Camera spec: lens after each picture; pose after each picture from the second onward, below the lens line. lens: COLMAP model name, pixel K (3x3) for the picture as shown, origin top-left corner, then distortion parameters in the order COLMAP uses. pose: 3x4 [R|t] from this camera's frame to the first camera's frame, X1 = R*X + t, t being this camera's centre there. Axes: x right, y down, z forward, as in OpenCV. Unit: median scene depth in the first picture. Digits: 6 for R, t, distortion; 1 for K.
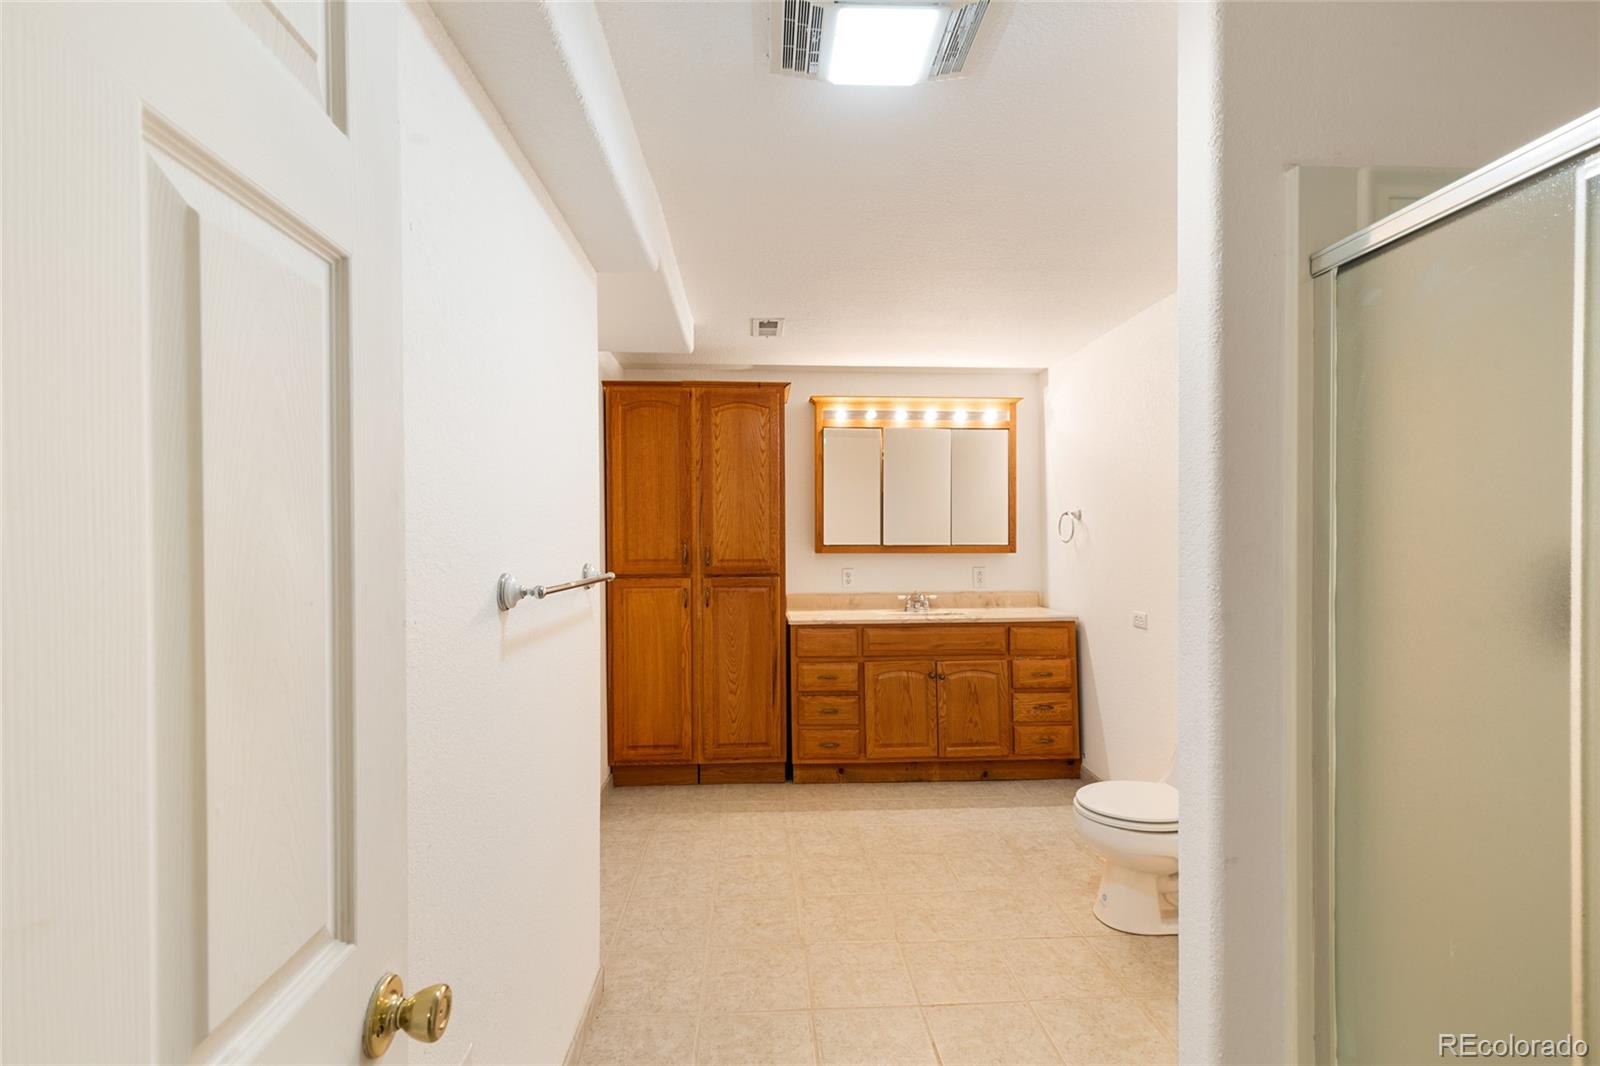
lens RADIAL K [[725.8, 0, 802.5], [0, 725.8, 536.1], [0, 0, 1]] dist [0.002334, 0.000278]
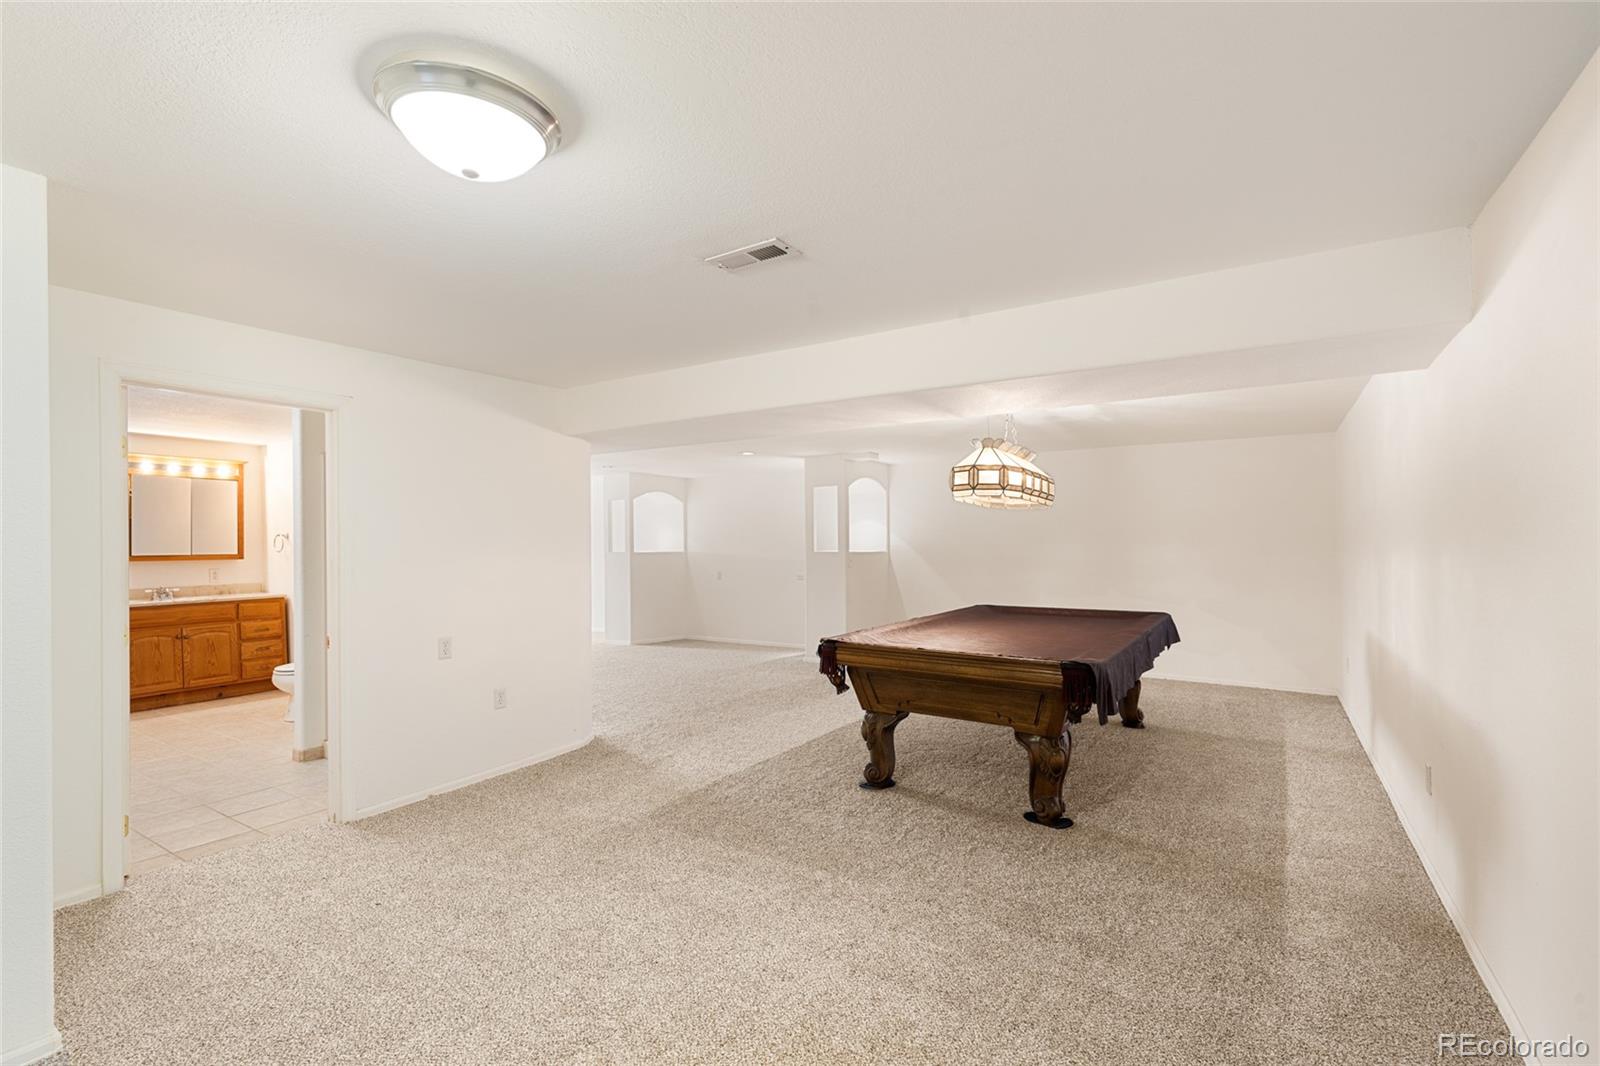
lens RADIAL K [[725.8, 0, 804.5], [0, 725.8, 534.6], [0, 0, 1]] dist [0.002334, 0.000278]
pose [[0.589604, 0.002497, 0.807688, -0.295710], [0.005299, 0.999962, -0.006959, -0.013723], [-0.807675, 0.008383, 0.589569, -1.030433]]
